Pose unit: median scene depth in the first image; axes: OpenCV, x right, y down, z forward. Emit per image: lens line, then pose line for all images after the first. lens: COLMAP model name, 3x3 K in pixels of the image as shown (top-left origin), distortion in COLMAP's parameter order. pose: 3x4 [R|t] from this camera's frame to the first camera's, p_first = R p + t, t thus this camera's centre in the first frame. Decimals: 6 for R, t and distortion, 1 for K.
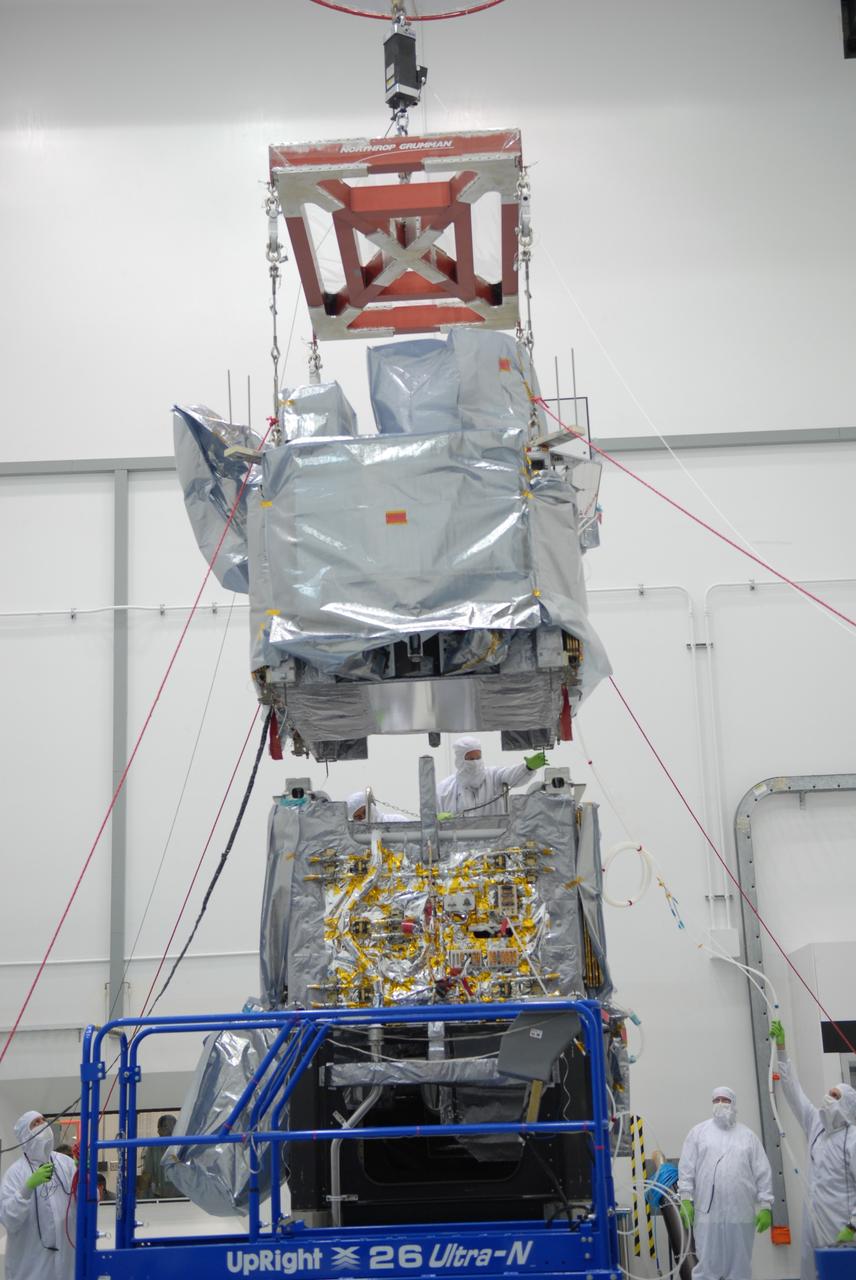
lens RADIAL K [[1892.2, 0, 428.0], [0, 1892.2, 640.0], [0, 0, 1]] dist [0.166189, -0.018804]
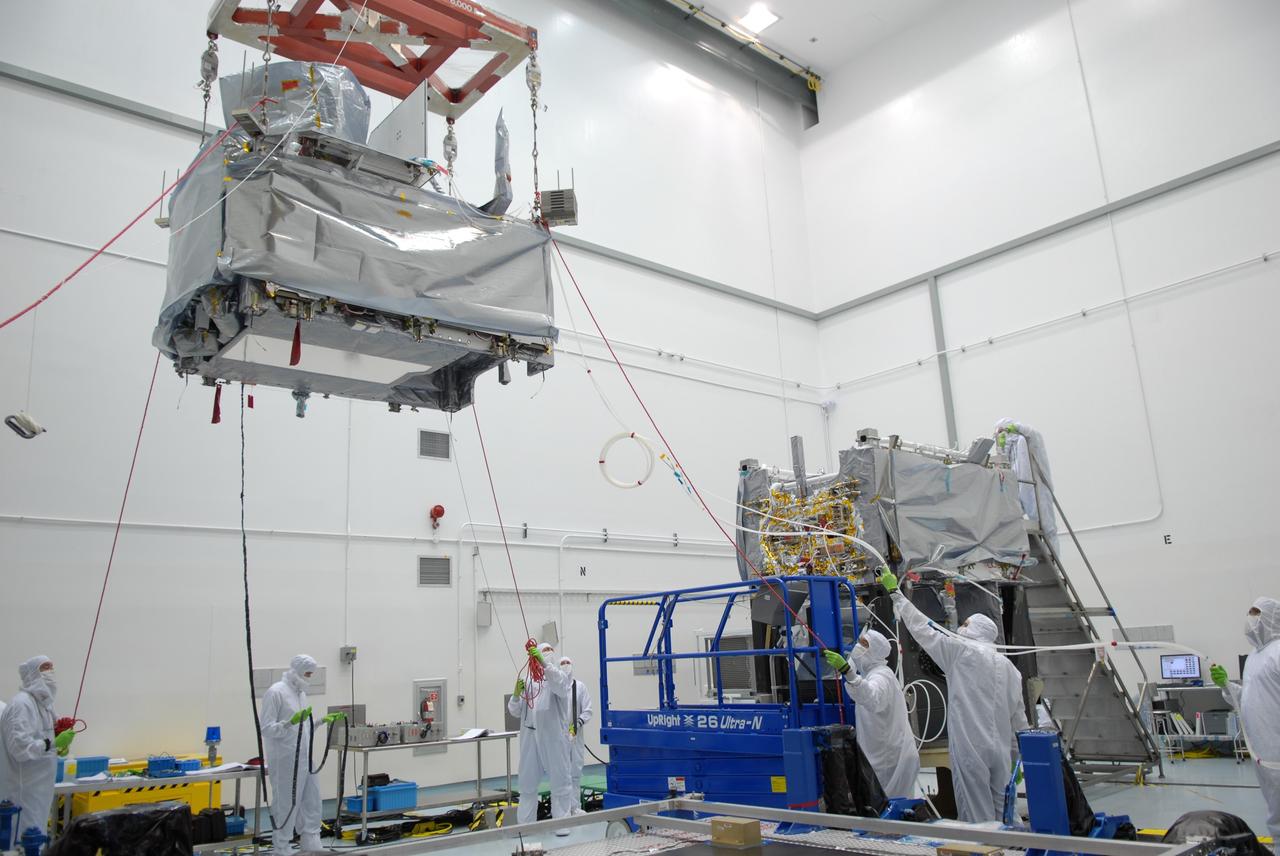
lens RADIAL K [[967.7, 0, 640.0], [0, 967.7, 428.0], [0, 0, 1]] dist [-0.010061, -0.007002]
pose [[0.671379, -0.170960, -0.721126, 0.545304], [0.201616, 0.978464, -0.044261, 0.065444], [0.713163, -0.115674, 0.691389, 0.301939]]
